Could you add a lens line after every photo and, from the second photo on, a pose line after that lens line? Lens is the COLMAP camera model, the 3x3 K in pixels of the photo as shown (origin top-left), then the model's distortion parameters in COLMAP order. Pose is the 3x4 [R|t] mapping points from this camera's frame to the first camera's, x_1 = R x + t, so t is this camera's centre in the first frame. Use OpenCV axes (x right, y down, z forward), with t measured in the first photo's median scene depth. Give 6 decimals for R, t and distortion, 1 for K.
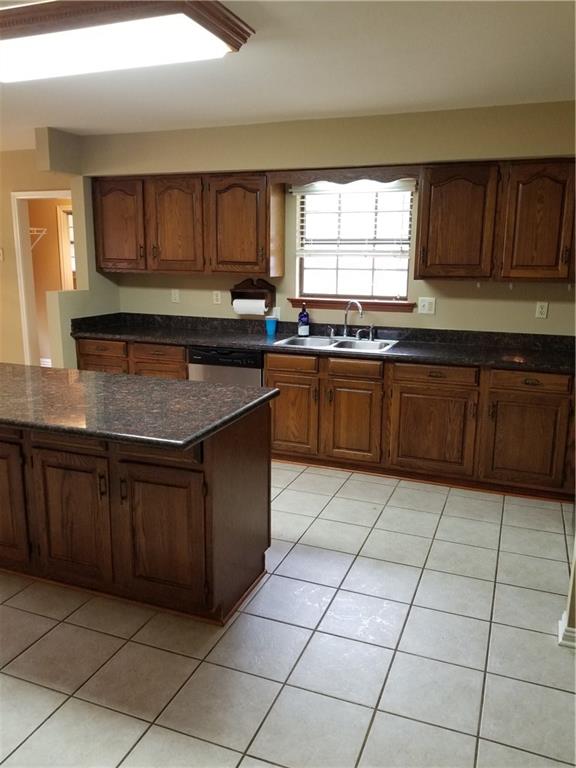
lens RADIAL K [[594.0, 0, 277.7], [0, 594.0, 379.7], [0, 0, 1]] dist [0.125013, -0.277698]
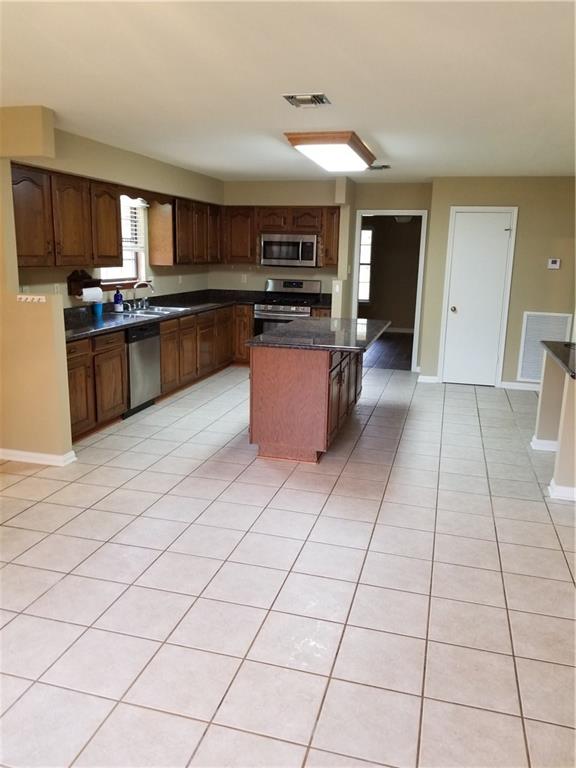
lens RADIAL K [[588.3, 0, 288.0], [0, 588.3, 384.0], [0, 0, 1]] dist [0.009296, -0.002722]
pose [[-0.107289, -0.230110, 0.967232, -1.332505], [0.182539, 0.951752, 0.246675, -0.182113], [-0.977327, 0.203023, -0.060109, 0.786498]]
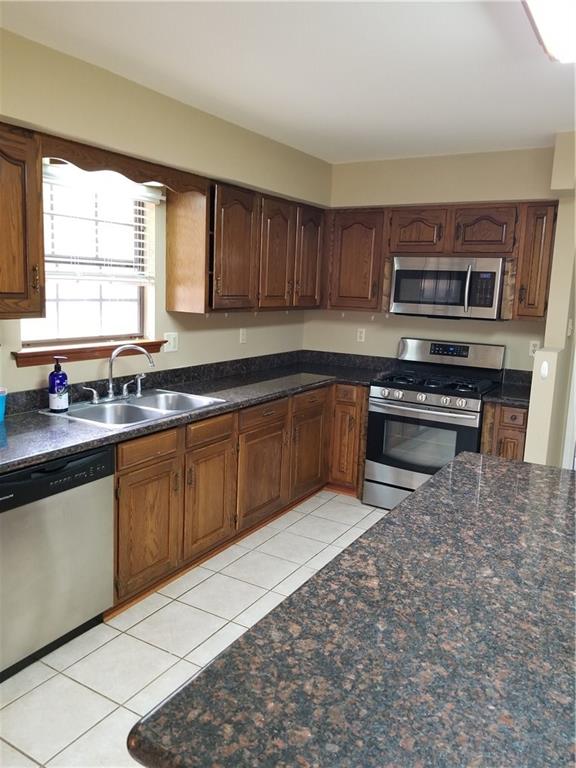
lens RADIAL K [[594.0, 0, 277.7], [0, 594.0, 379.7], [0, 0, 1]] dist [0.125013, -0.277698]
pose [[0.179579, -0.158329, 0.970919, -0.541135], [0.168878, 0.977273, 0.128130, -0.151899], [-0.969140, 0.140957, 0.202236, 0.682616]]
